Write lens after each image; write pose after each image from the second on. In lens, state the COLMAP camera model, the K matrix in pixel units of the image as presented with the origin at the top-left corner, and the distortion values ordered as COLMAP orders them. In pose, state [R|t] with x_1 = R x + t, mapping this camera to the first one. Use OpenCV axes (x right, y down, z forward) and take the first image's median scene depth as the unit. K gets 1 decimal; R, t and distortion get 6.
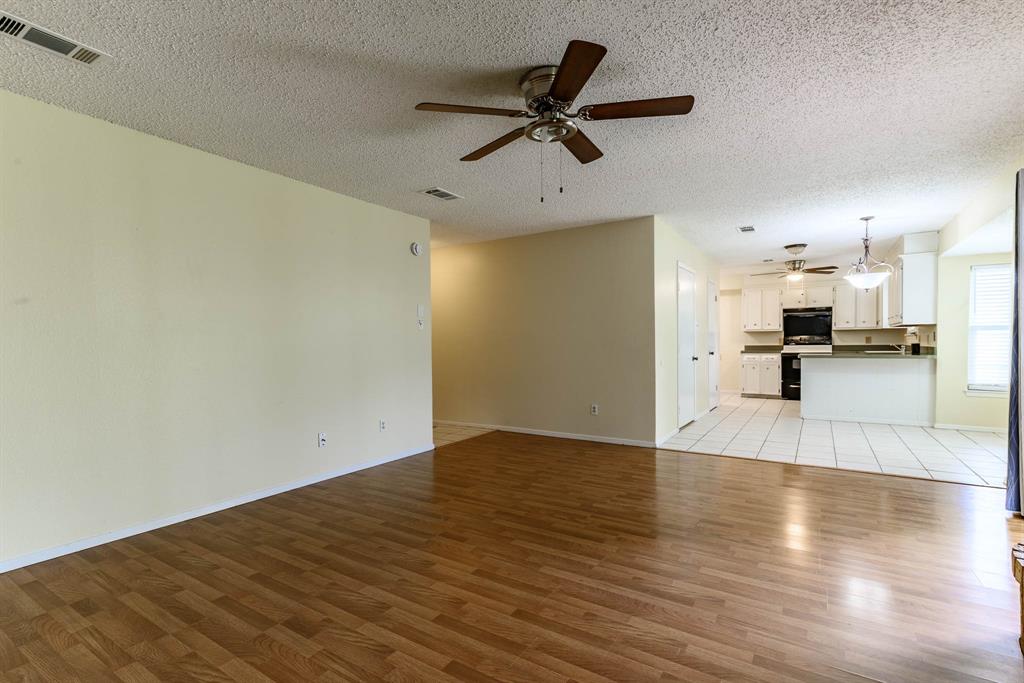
lens RADIAL K [[468.5, 0, 506.1], [0, 468.5, 348.6], [0, 0, 1]] dist [0.003243, 0.000111]
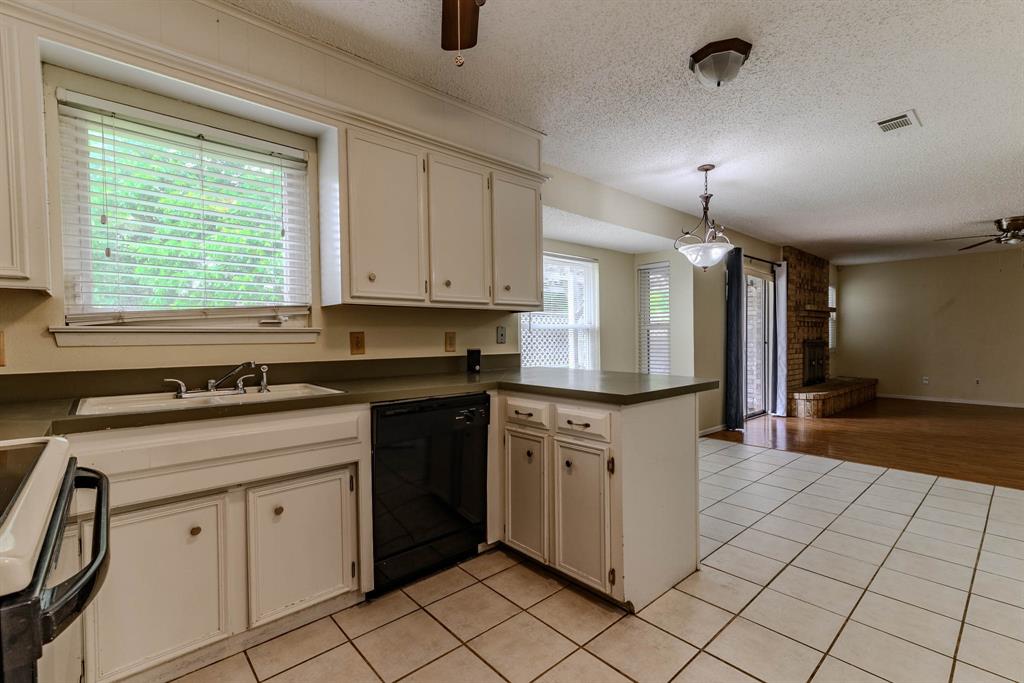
lens RADIAL K [[465.4, 0, 509.9], [0, 465.4, 350.7], [0, 0, 1]] dist [-0.001397, -0.000241]
pose [[-0.969962, 0.009377, 0.243074, 0.549990], [0.018743, 0.999167, 0.036249, -0.020433], [-0.242532, 0.039717, -0.969330, 1.091538]]
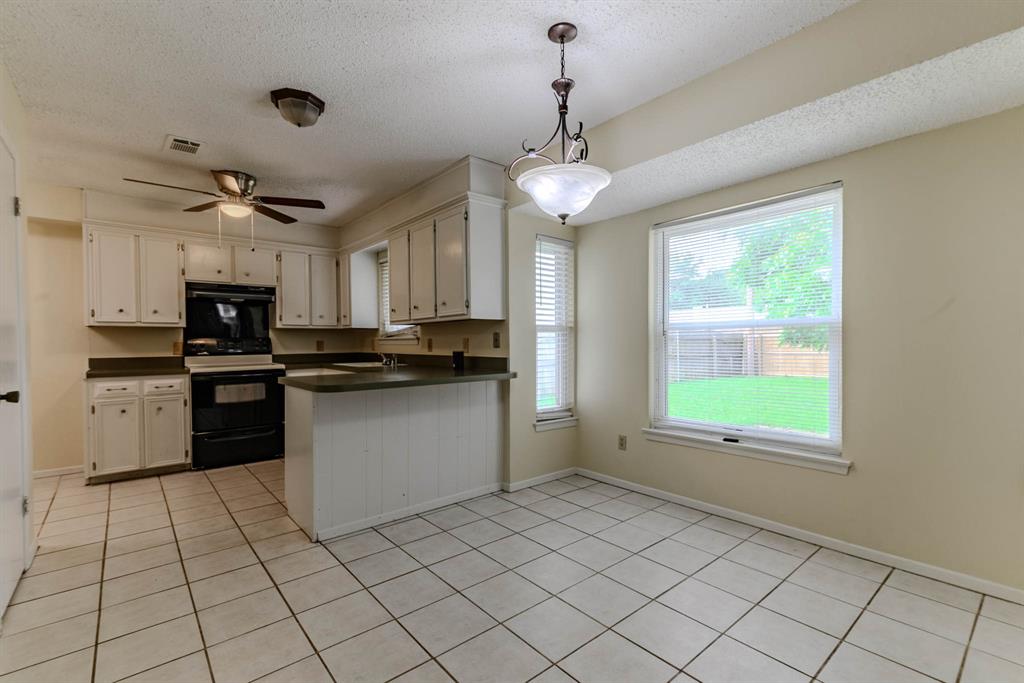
lens RADIAL K [[465.4, 0, 509.9], [0, 465.4, 350.7], [0, 0, 1]] dist [-0.001397, -0.000241]
pose [[0.289352, -0.012979, 0.957135, 0.244067], [0.015793, 0.999837, 0.008784, -0.013344], [-0.957093, 0.012575, 0.289509, 0.583105]]
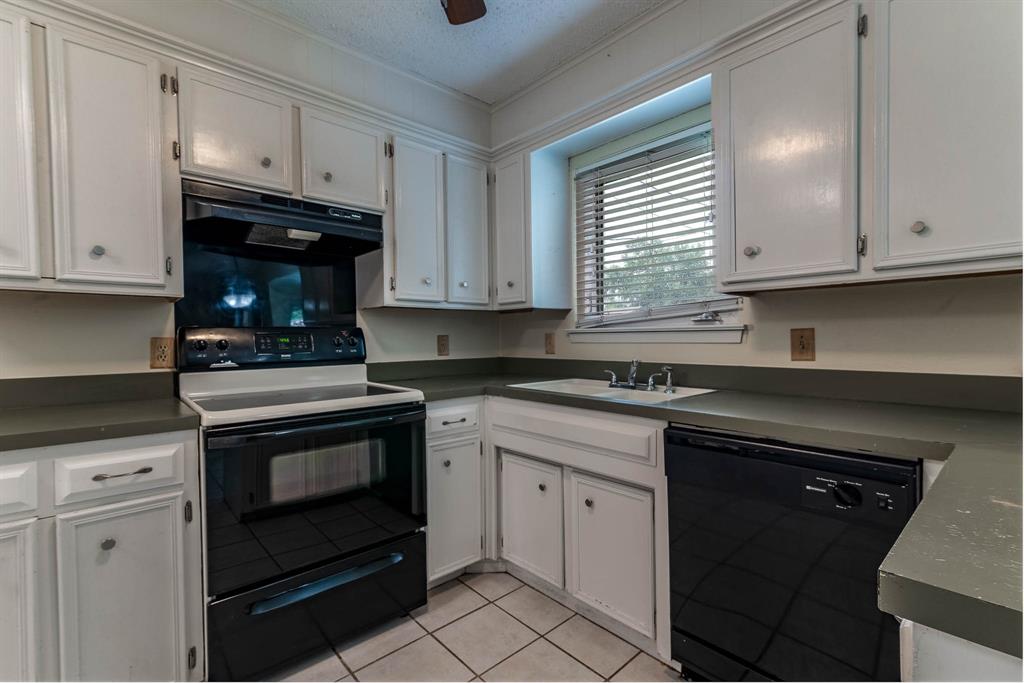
lens RADIAL K [[468.5, 0, 506.1], [0, 468.5, 348.6], [0, 0, 1]] dist [0.003243, 0.000111]
pose [[0.262716, -0.018036, 0.964705, 0.479845], [0.017246, 0.999753, 0.013995, -0.019574], [-0.964719, 0.012961, 0.262962, 0.895090]]
